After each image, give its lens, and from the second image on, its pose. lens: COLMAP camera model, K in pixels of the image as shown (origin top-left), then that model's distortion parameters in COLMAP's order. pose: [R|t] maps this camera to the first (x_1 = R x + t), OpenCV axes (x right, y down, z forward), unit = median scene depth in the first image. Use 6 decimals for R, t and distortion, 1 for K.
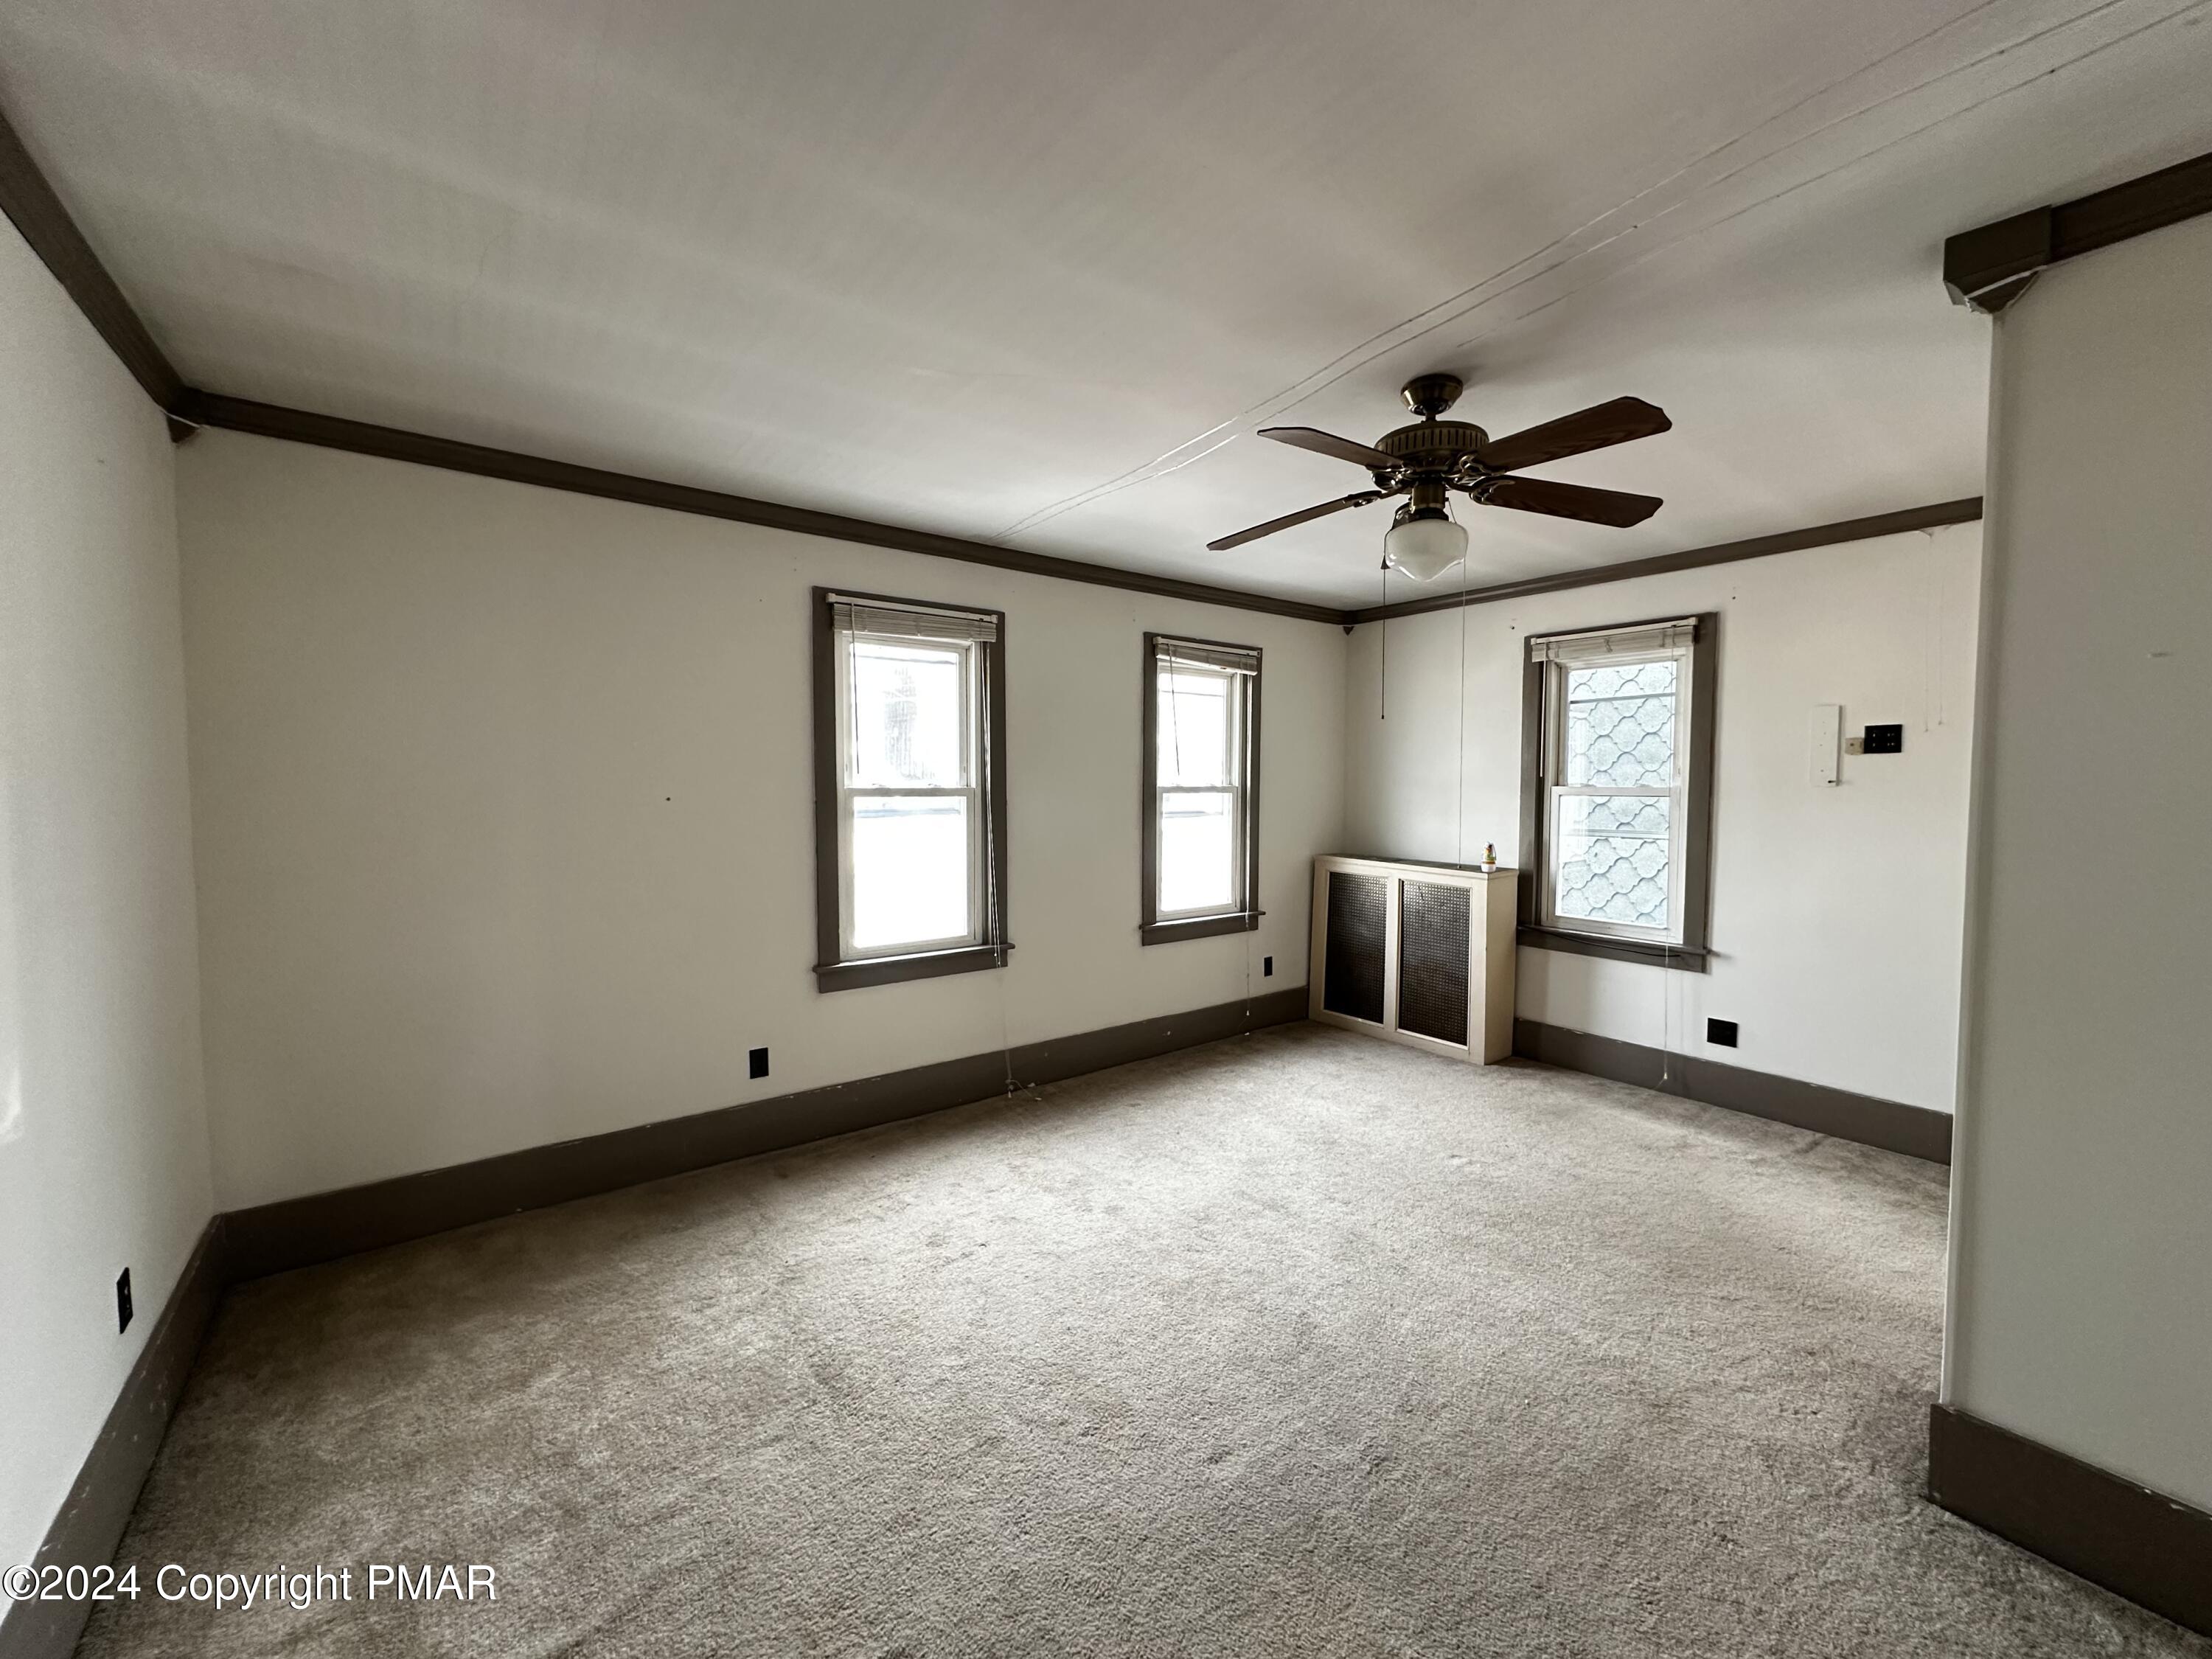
lens RADIAL K [[878.6, 0, 1103.9], [0, 878.6, 829.5], [0, 0, 1]] dist [-0.004732, 0.000171]
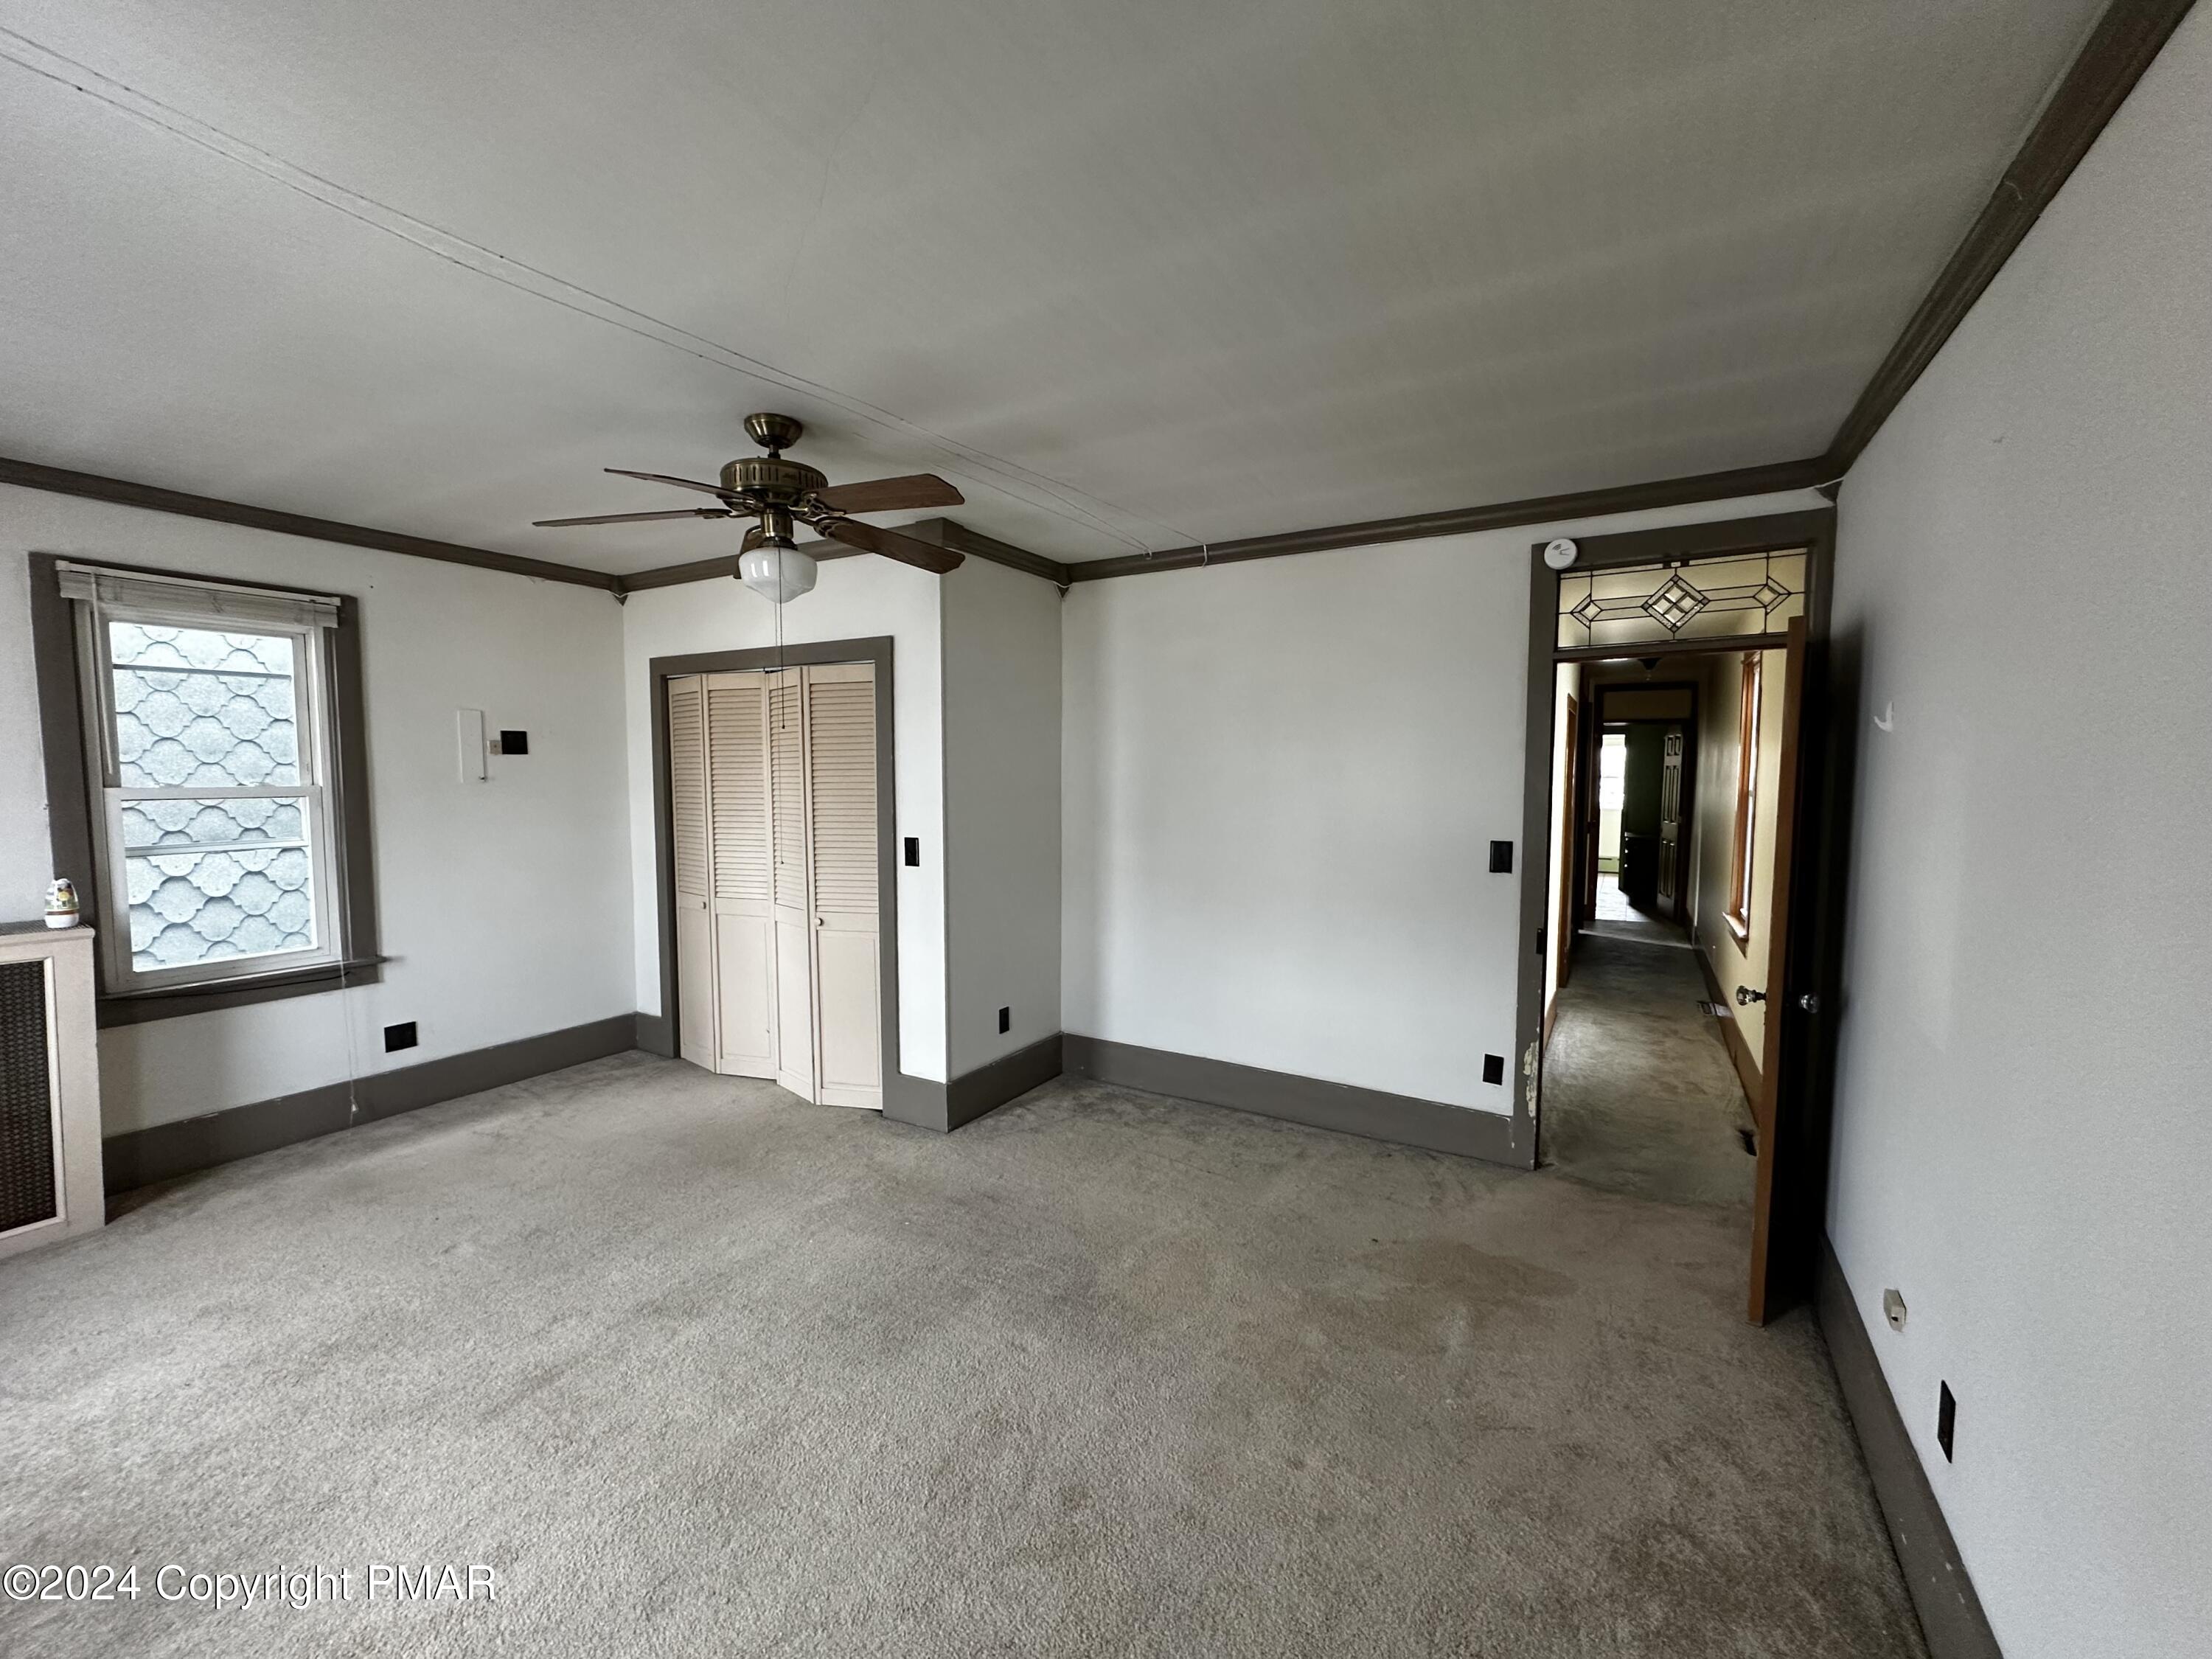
lens RADIAL K [[878.6, 0, 1113.2], [0, 878.6, 828.2], [0, 0, 1]] dist [-0.004732, 0.000171]
pose [[-0.391557, -0.064223, 0.917910, -0.475943], [0.044418, 0.995079, 0.088570, -0.049181], [-0.919081, 0.075452, -0.386777, 0.625167]]
